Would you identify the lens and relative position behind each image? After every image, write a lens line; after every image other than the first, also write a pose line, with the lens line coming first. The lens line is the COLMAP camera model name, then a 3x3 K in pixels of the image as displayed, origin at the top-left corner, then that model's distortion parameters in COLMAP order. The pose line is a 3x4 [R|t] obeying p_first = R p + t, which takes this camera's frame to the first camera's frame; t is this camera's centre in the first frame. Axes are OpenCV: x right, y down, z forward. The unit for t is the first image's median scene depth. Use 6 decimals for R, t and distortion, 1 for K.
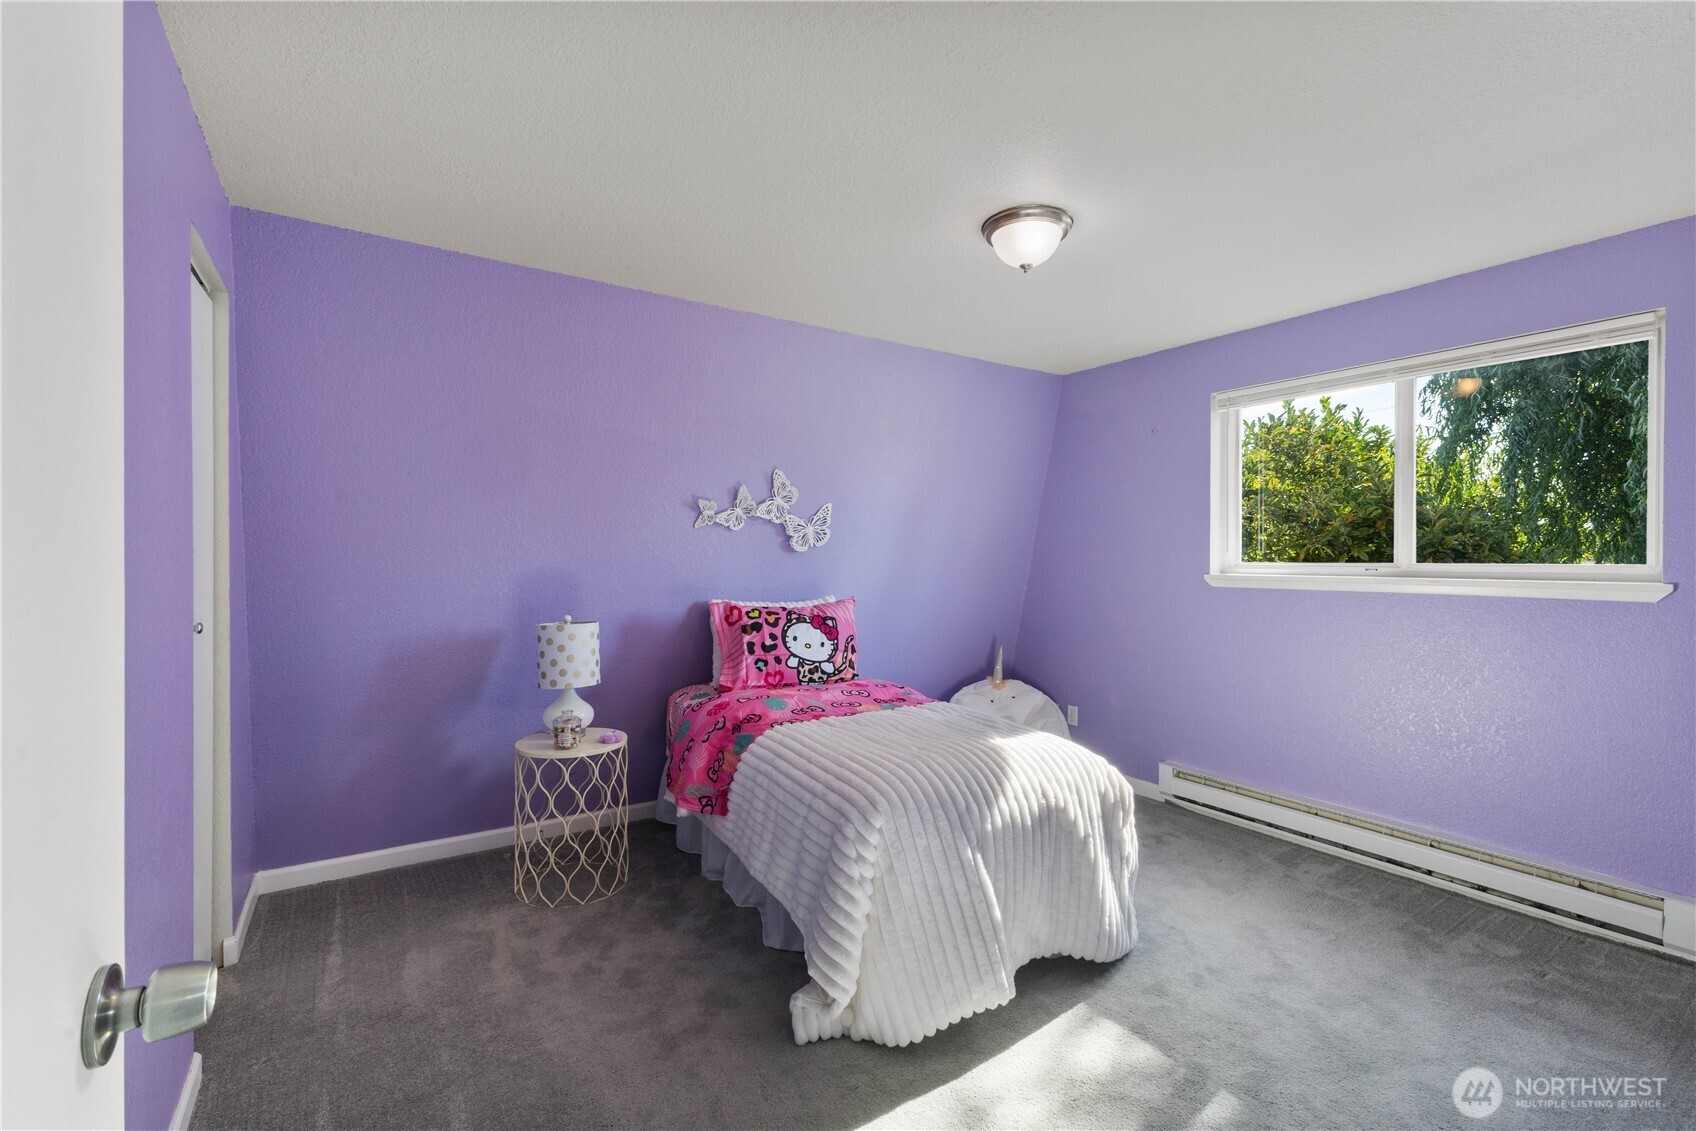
lens RADIAL K [[755.8, 0, 846.8], [0, 755.8, 566.3], [0, 0, 1]] dist [-0.001137, -0.000342]
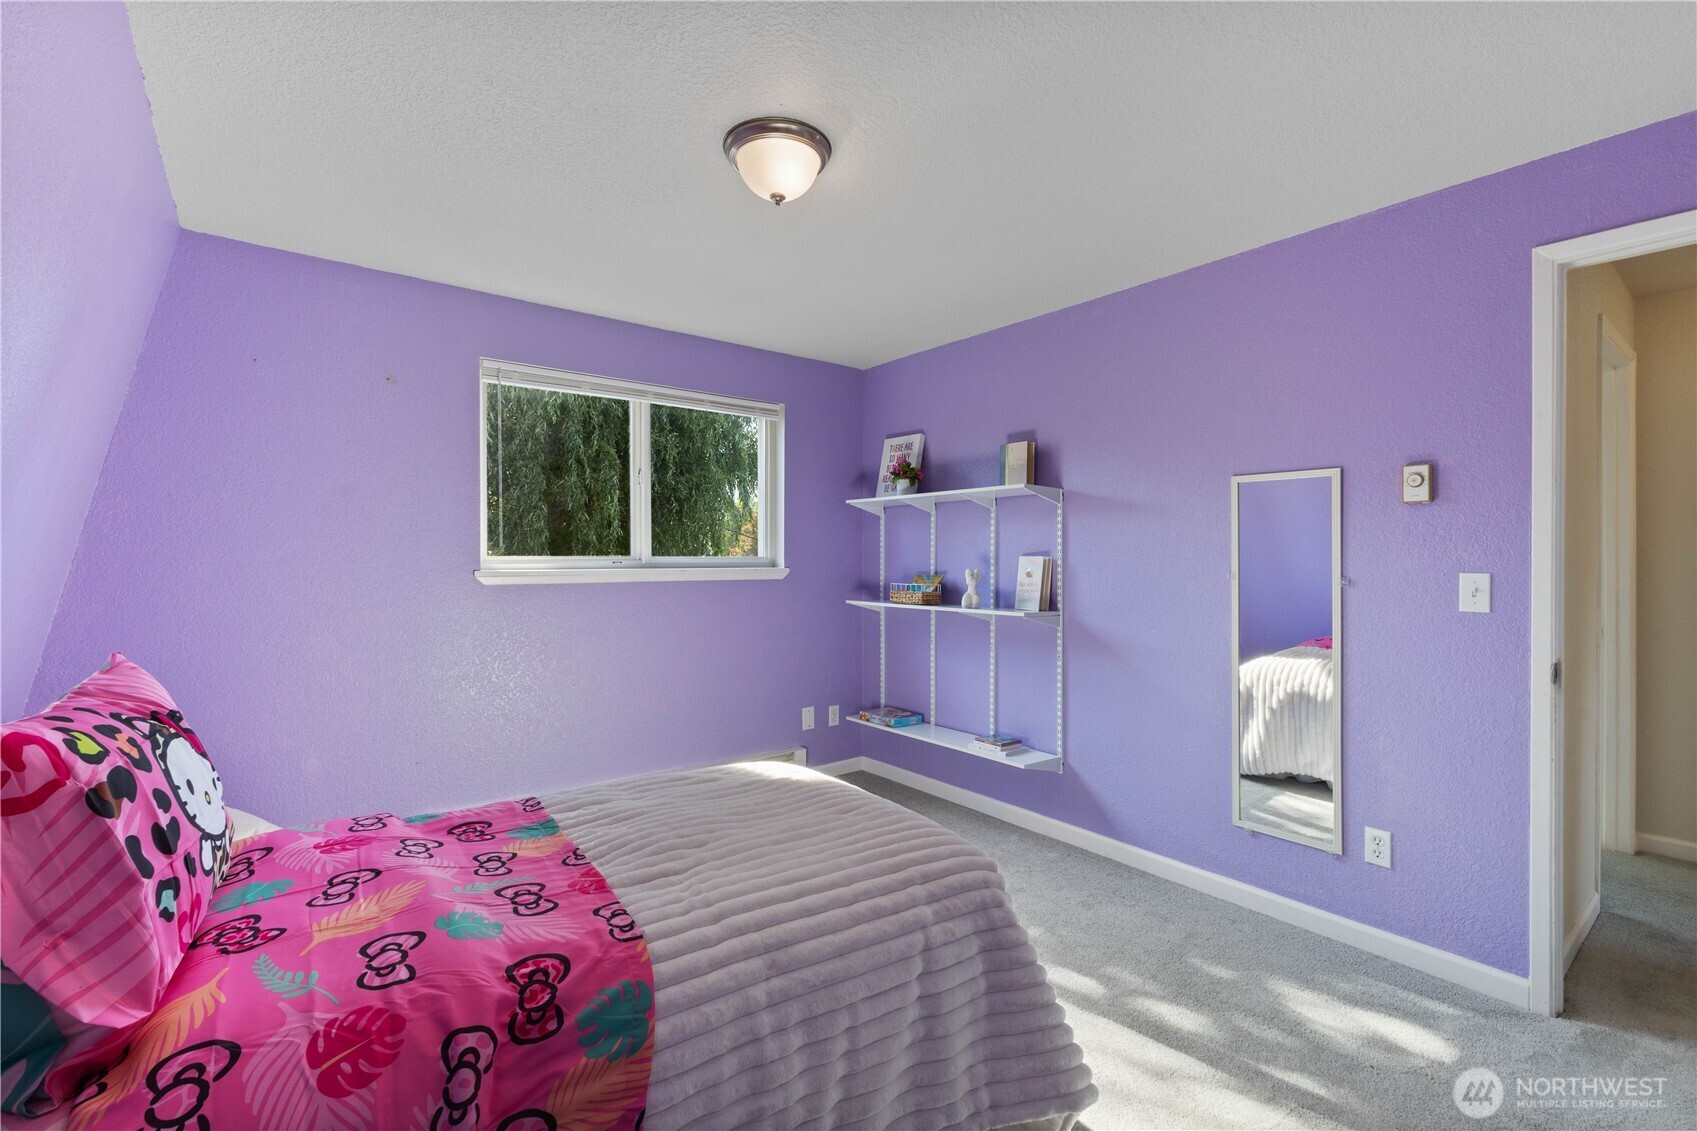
lens RADIAL K [[756.2, 0, 846.3], [0, 756.2, 559.3], [0, 0, 1]] dist [-0.001137, -0.000342]
pose [[-0.103645, -0.010983, 0.994554, -0.475976], [0.003804, 0.999927, 0.011438, -0.011263], [-0.994607, 0.004969, -0.103595, 0.803229]]
